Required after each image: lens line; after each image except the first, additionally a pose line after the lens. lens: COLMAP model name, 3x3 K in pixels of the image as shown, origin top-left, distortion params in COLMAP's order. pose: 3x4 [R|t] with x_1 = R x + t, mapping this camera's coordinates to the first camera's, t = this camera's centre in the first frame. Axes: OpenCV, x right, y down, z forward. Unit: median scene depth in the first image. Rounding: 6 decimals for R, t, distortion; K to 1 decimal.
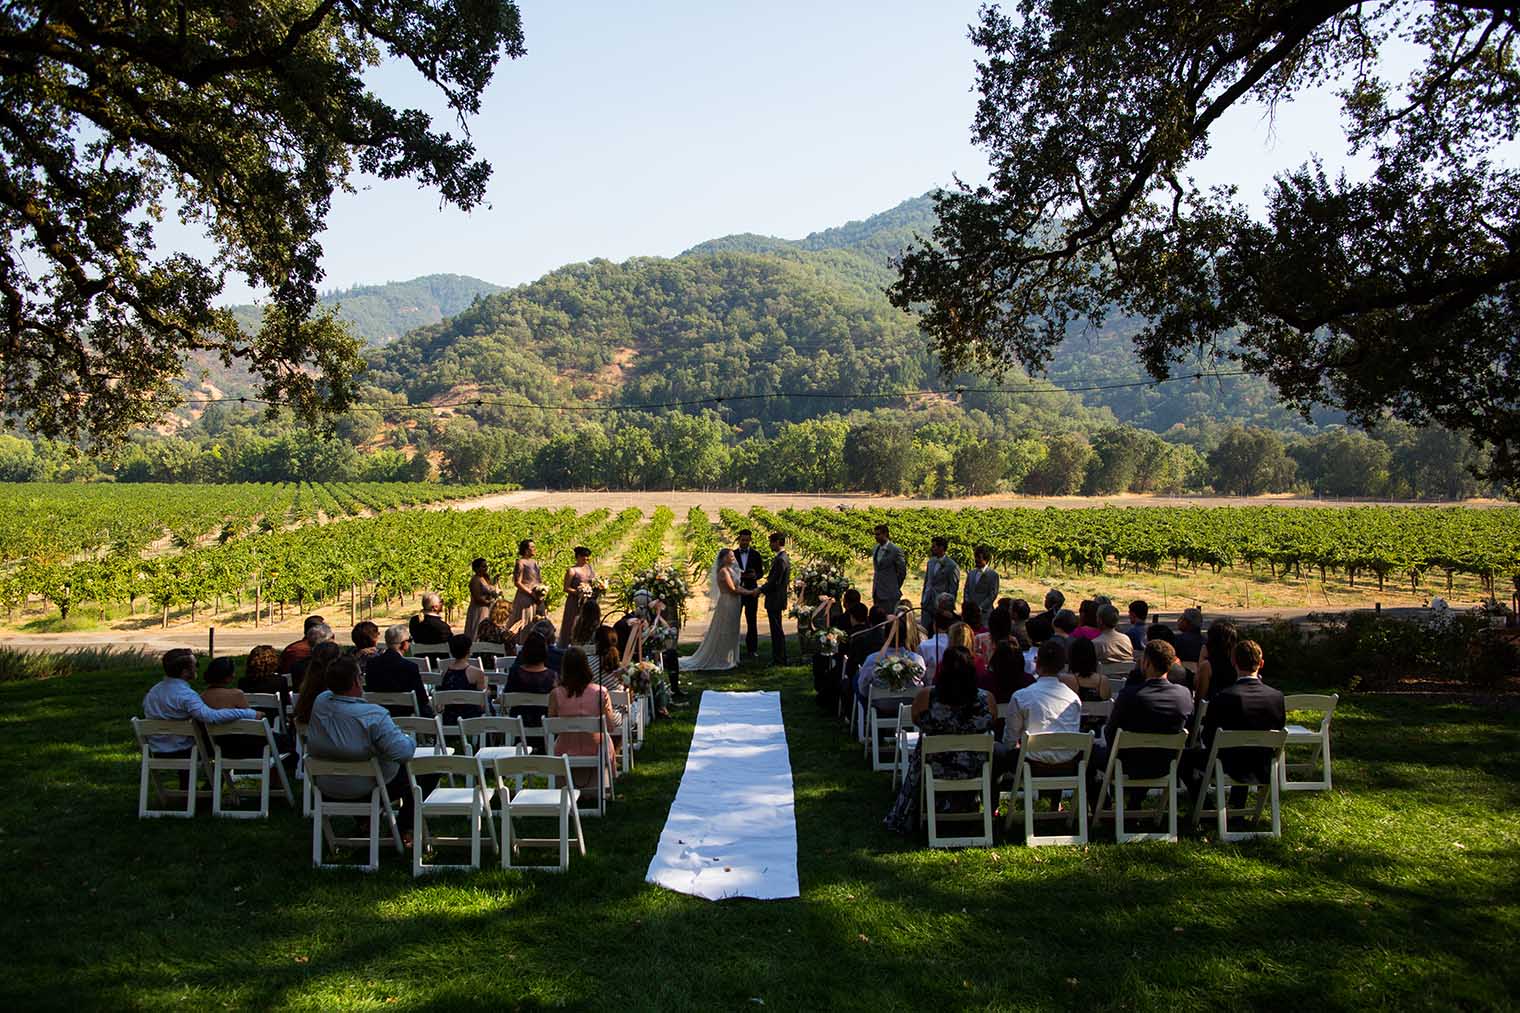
lens RADIAL K [[2579.0, 0, 760.0], [0, 2579.0, 506.5], [0, 0, 1]] dist [-0.032224, -0.039145]
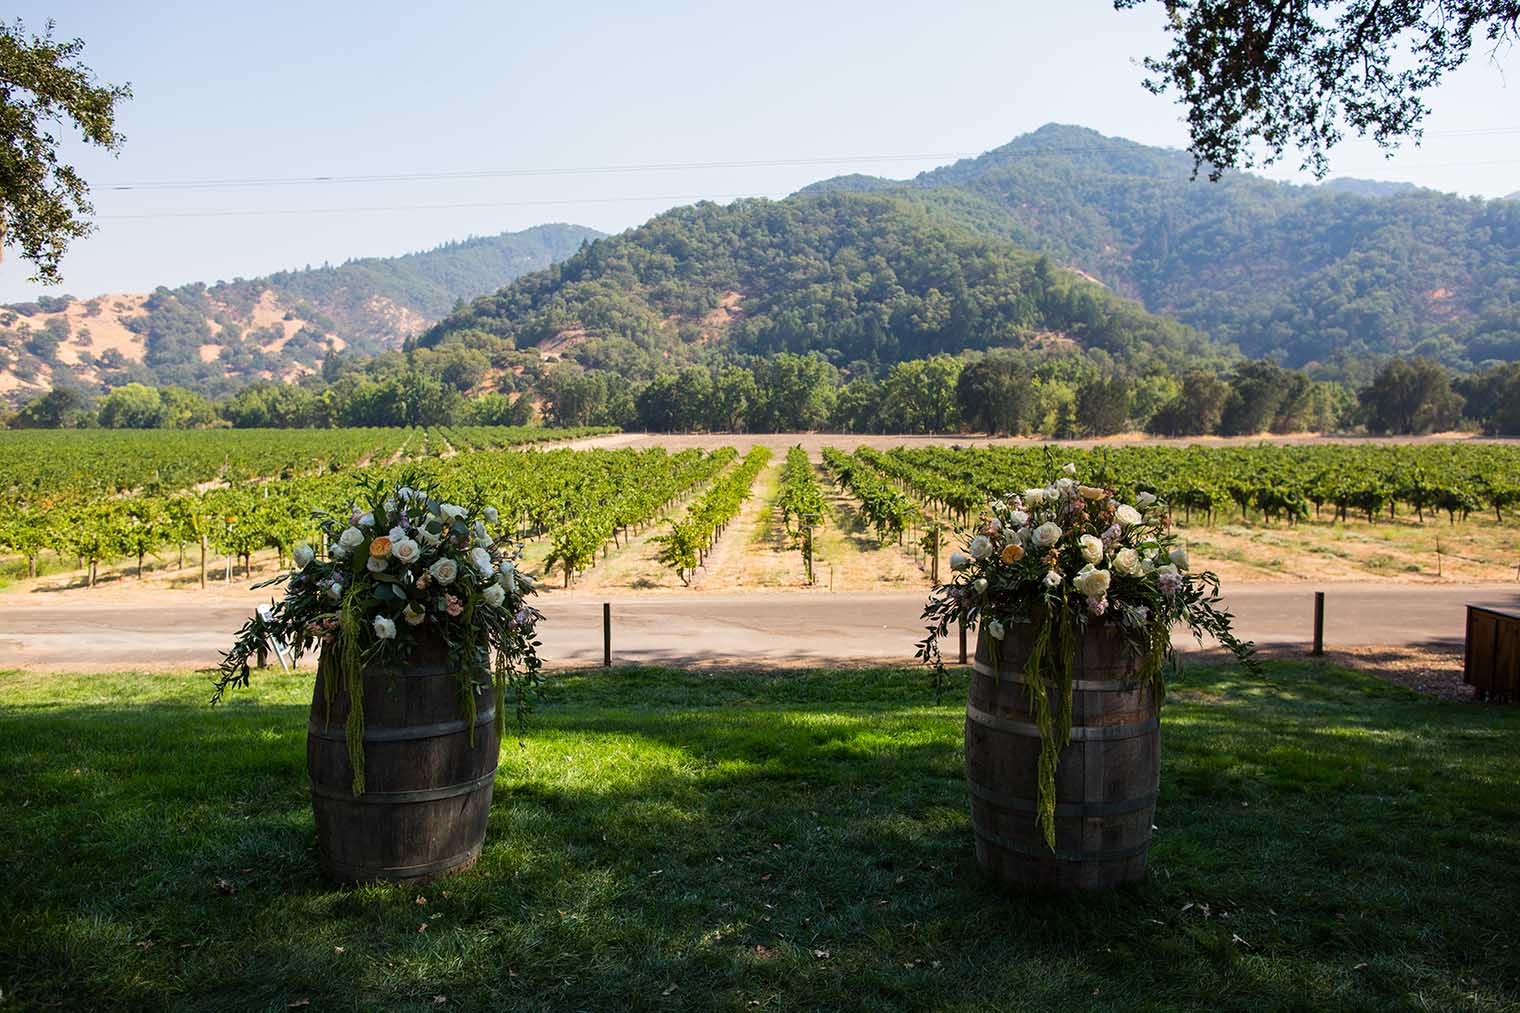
lens RADIAL K [[1128.7, 0, 760.0], [0, 1128.7, 490.2], [0, 0, 1]] dist [-0.004686, 0.000276]
pose [[0.994460, -0.000219, -0.105118, 0.004087], [0.000475, 0.999997, 0.002413, 0.013941], [0.105117, -0.002450, 0.994457, 0.571555]]
